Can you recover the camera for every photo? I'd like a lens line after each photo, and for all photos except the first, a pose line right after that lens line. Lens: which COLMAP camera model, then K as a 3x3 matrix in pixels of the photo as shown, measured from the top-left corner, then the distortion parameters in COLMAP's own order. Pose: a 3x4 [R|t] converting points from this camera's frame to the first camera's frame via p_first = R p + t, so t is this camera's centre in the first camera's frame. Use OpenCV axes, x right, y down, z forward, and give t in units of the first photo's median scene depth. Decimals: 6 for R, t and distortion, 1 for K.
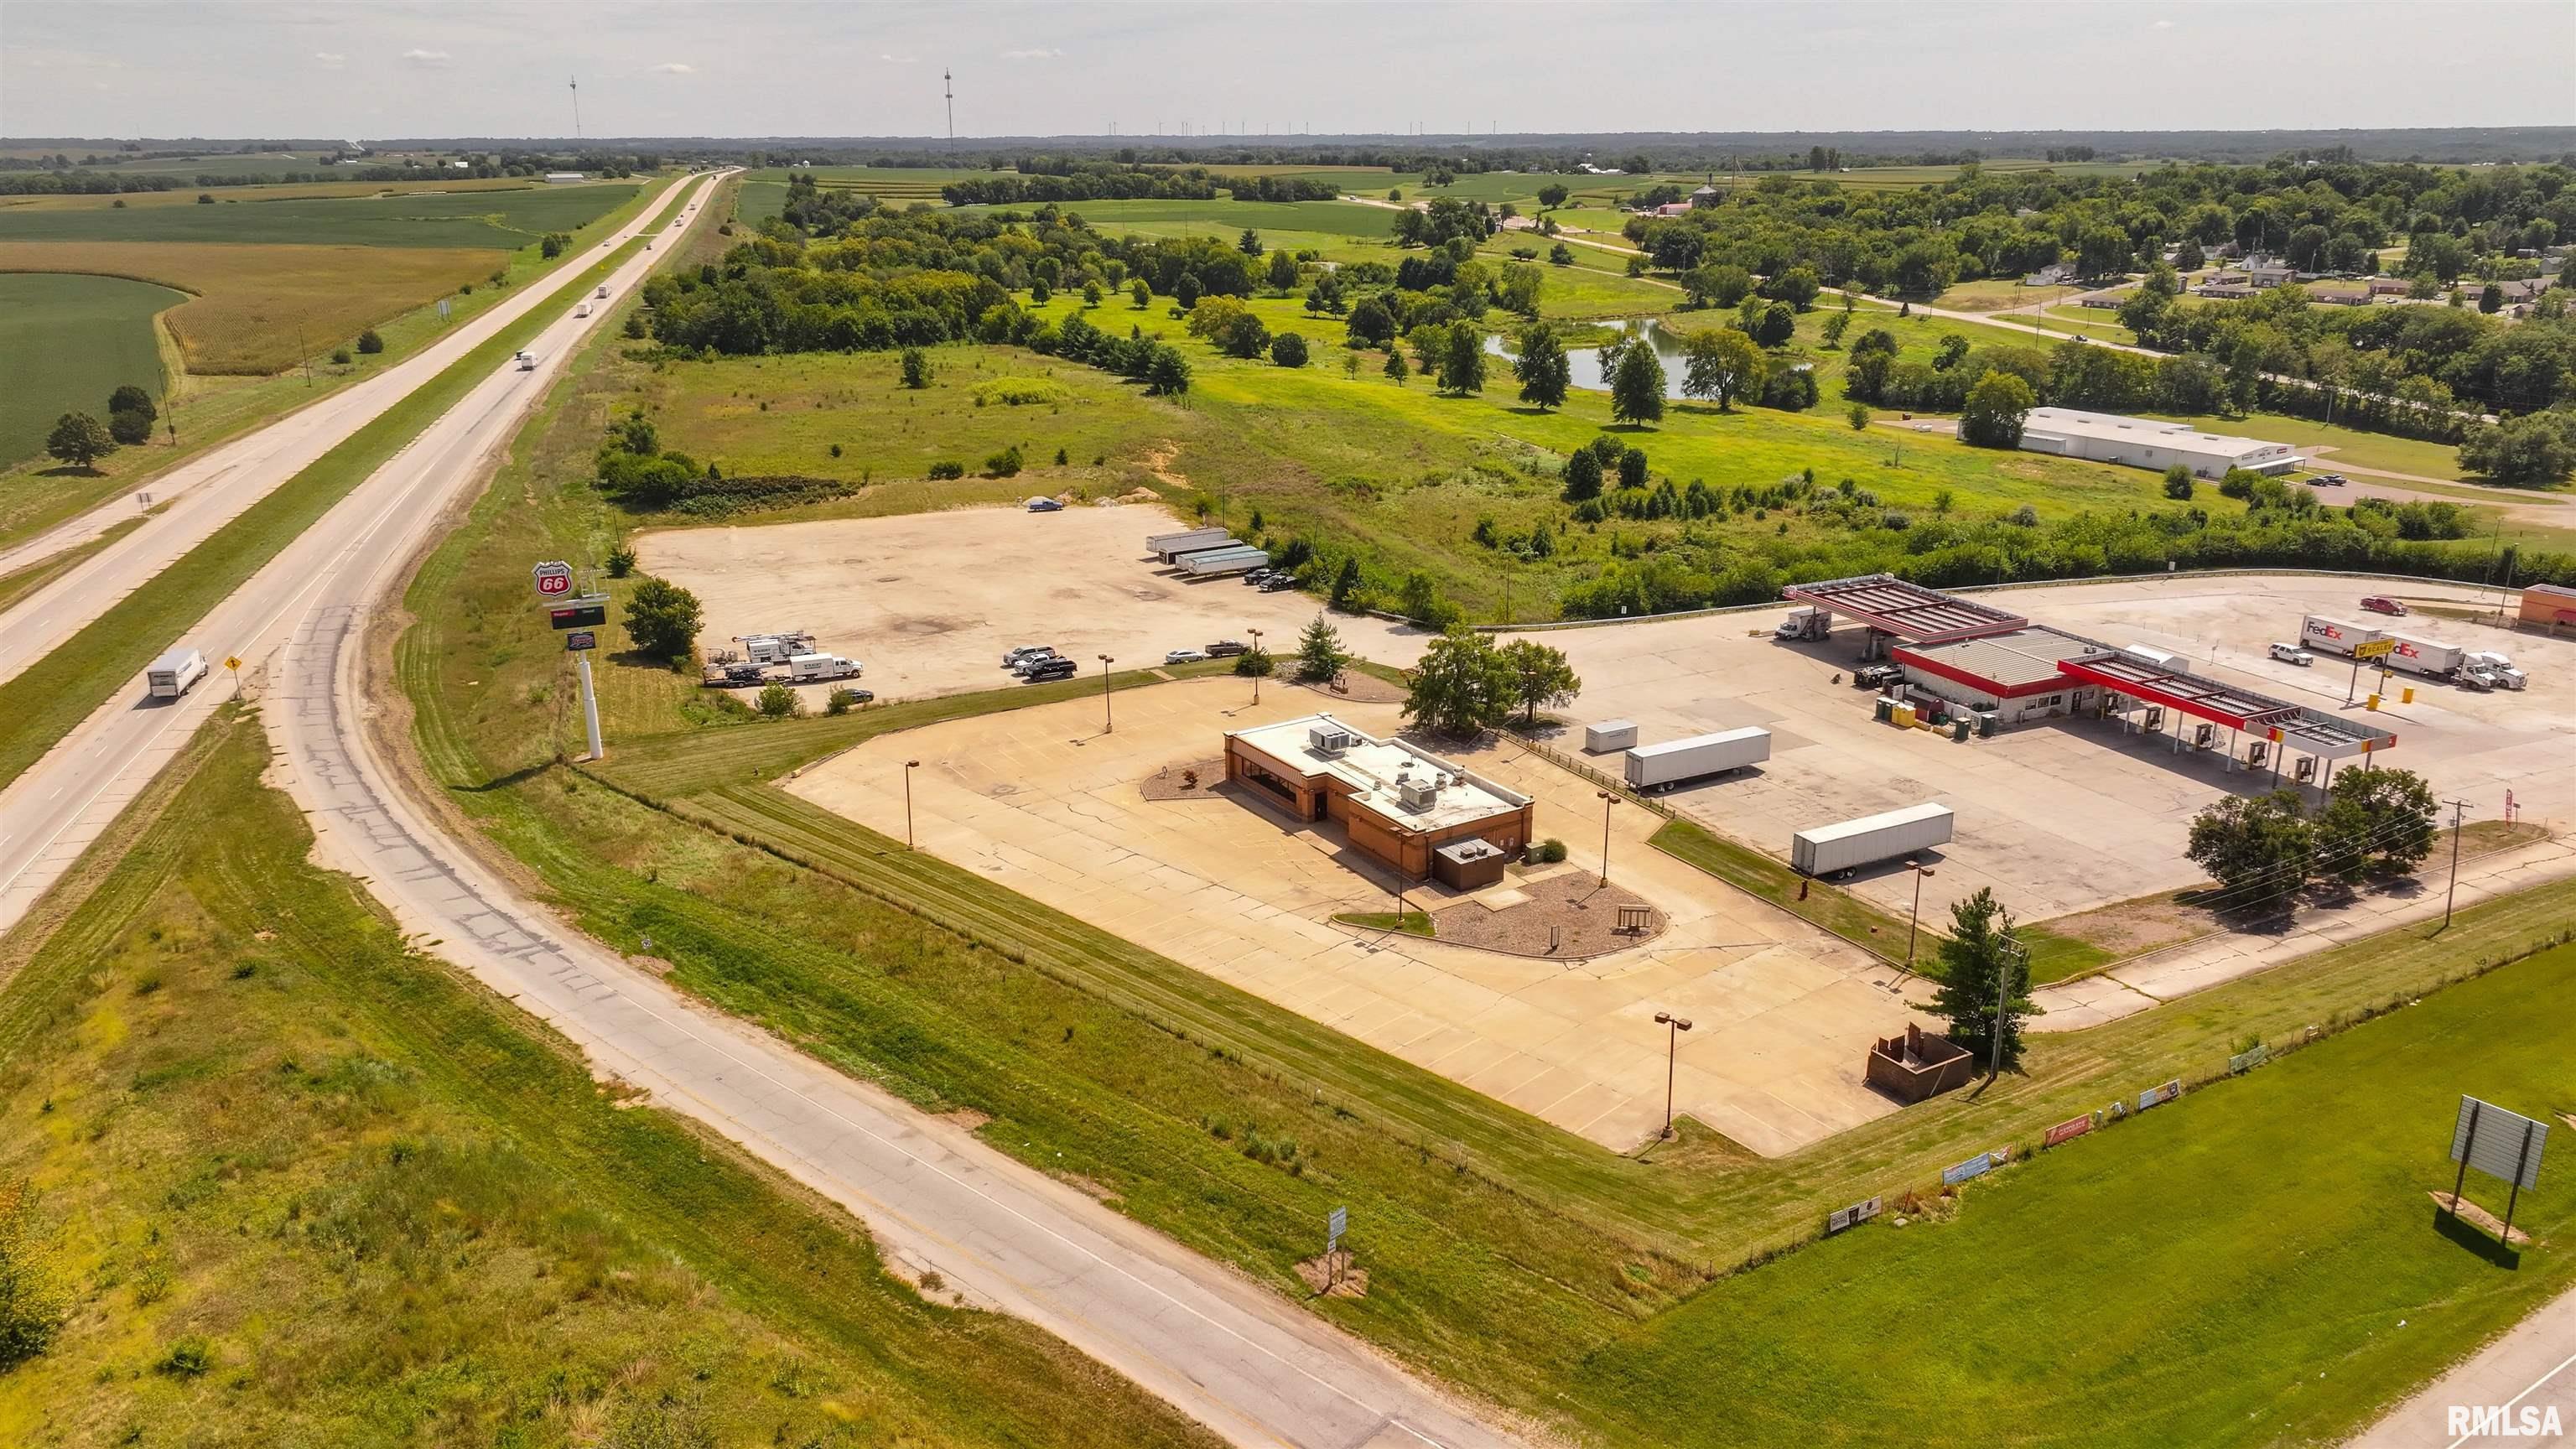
lens RADIAL K [[1805.1, 0, 1299.9], [0, 1805.1, 725.8], [0, 0, 1]] dist [0.004734, -0.000647]
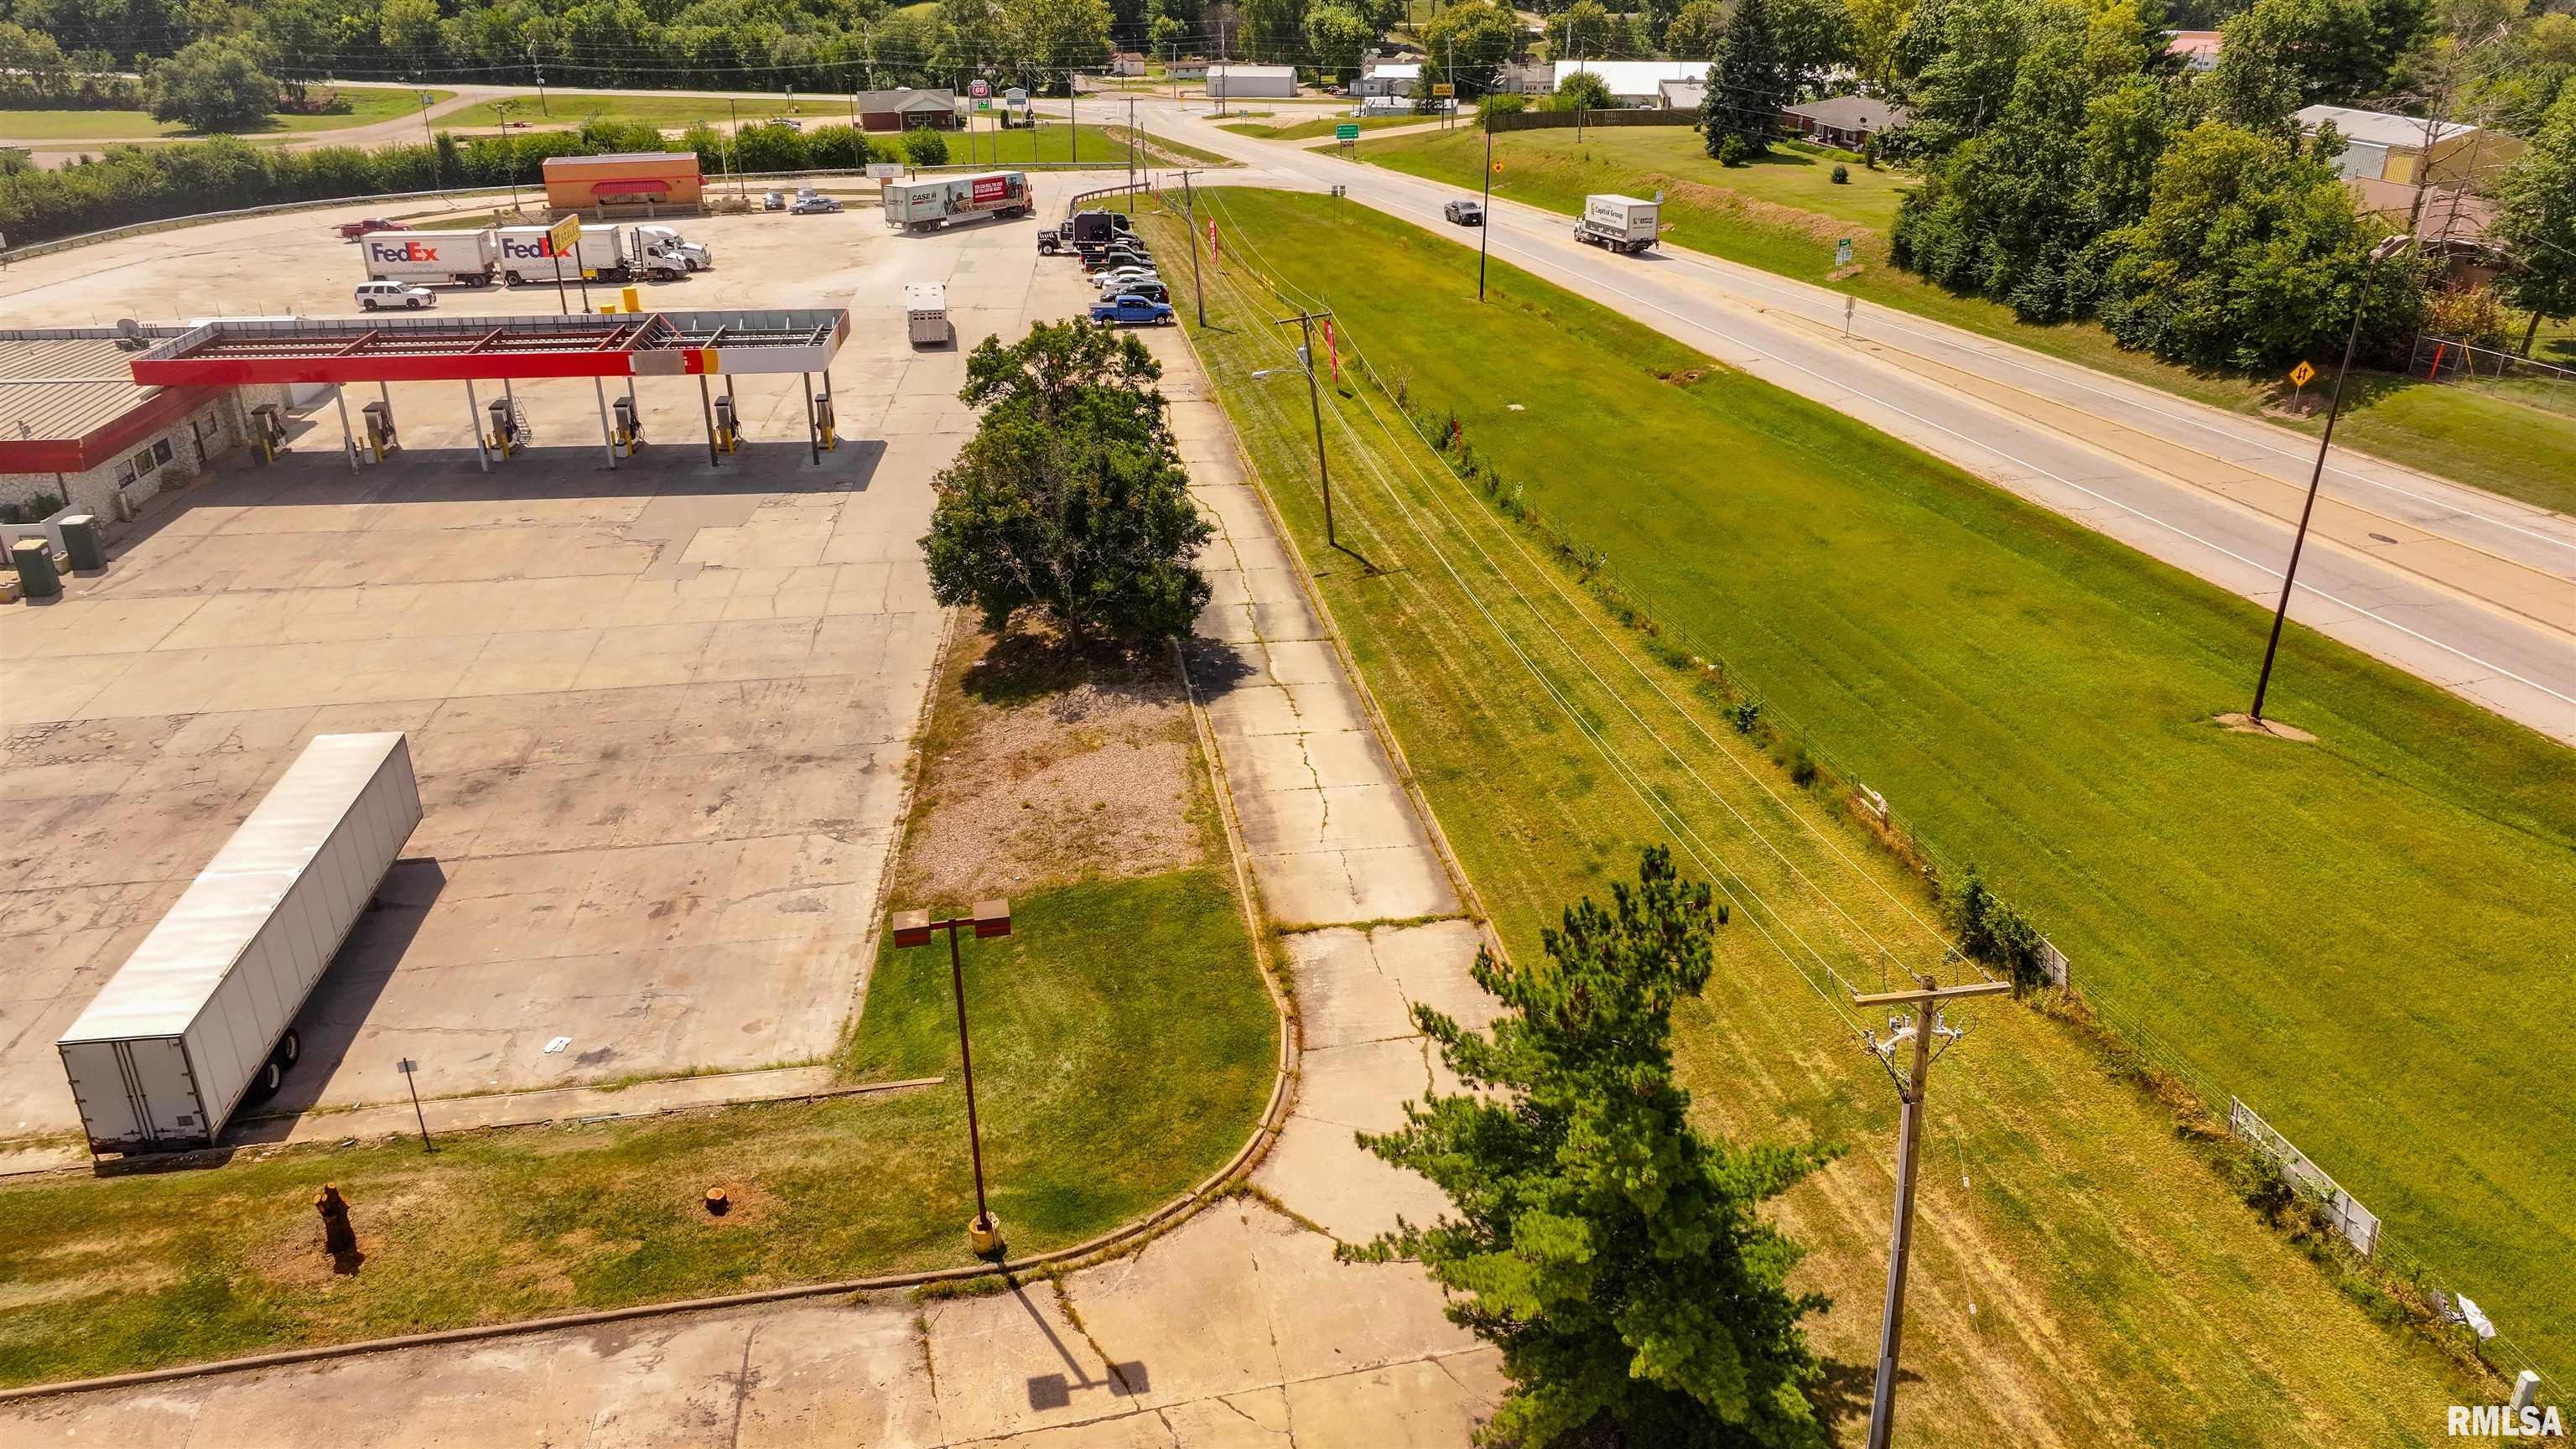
lens RADIAL K [[1805.1, 0, 1299.9], [0, 1805.1, 725.8], [0, 0, 1]] dist [0.004734, -0.000647]
pose [[0.335030, -0.395743, 0.855068, 0.096641], [0.291837, 0.906472, 0.305187, -0.006766], [-0.895871, 0.147294, 0.419188, 0.540617]]
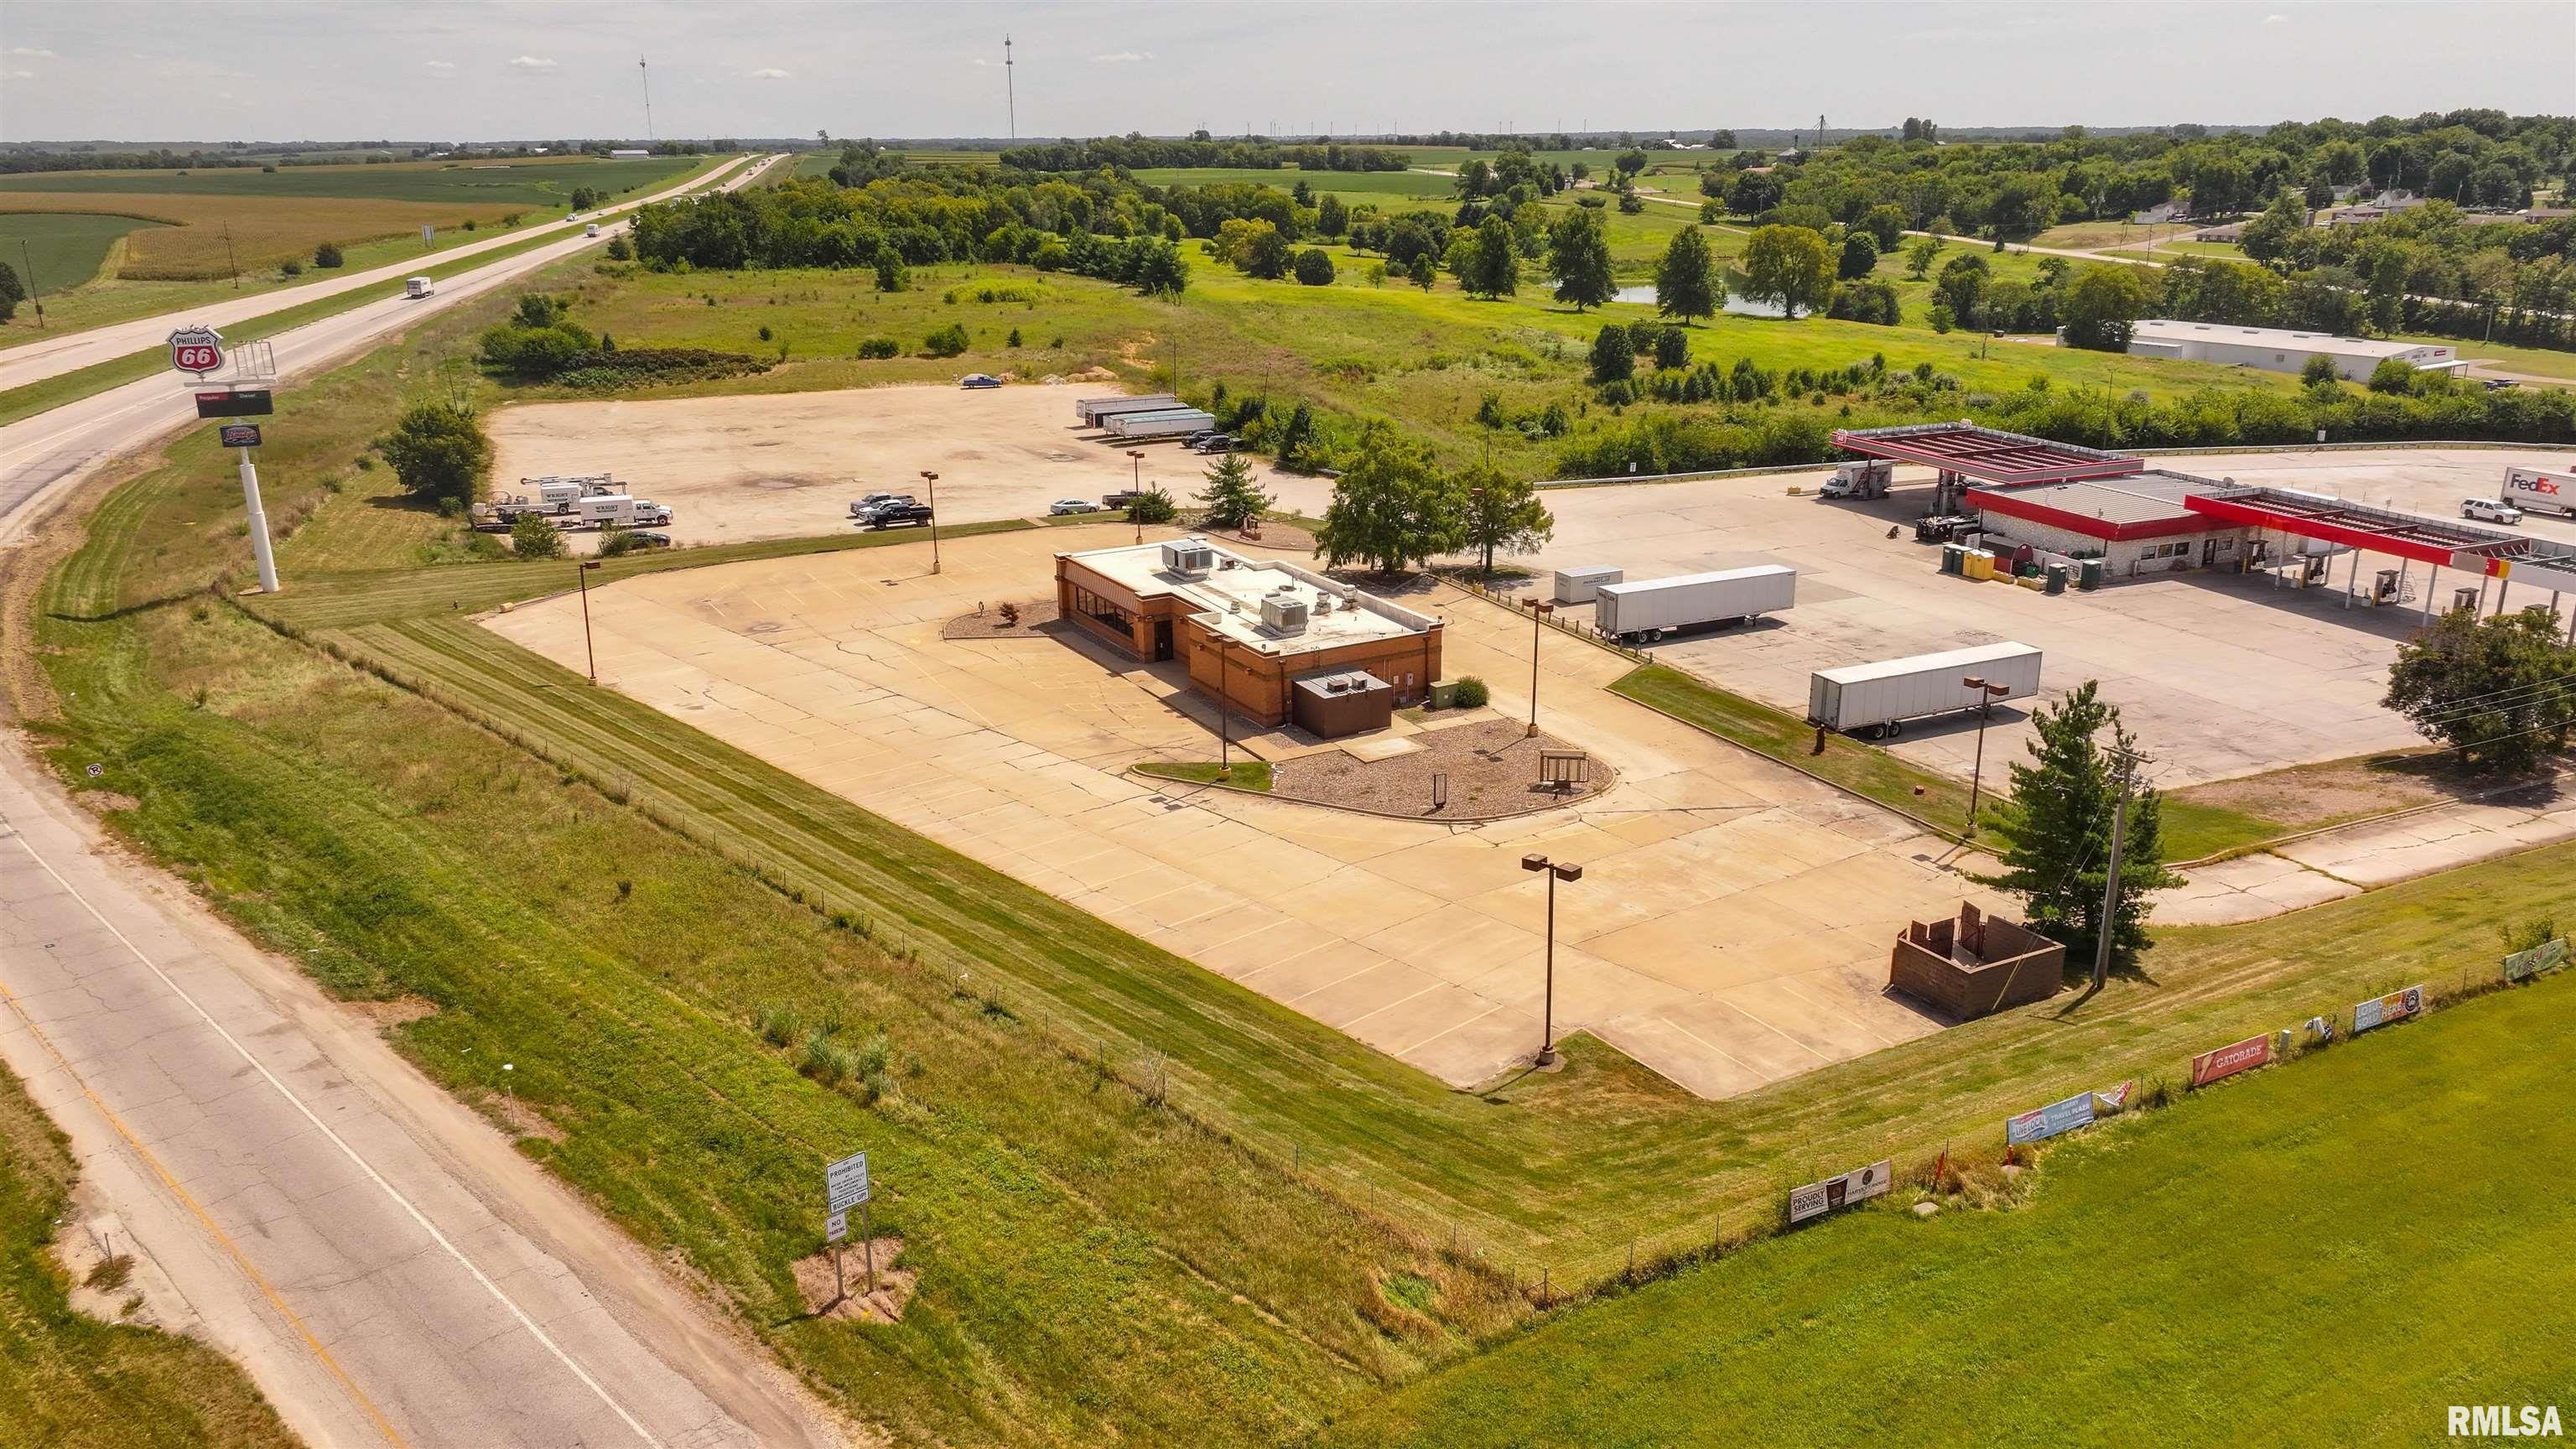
lens RADIAL K [[1810.2, 0, 1298.2], [0, 1810.2, 722.4], [0, 0, 1]] dist [-0.012156, 0.032646]
pose [[0.998825, 0.011475, -0.047084, 0.079412], [-0.011637, 0.999927, -0.003167, 0.062533], [0.047044, 0.003712, 0.998886, 0.211454]]
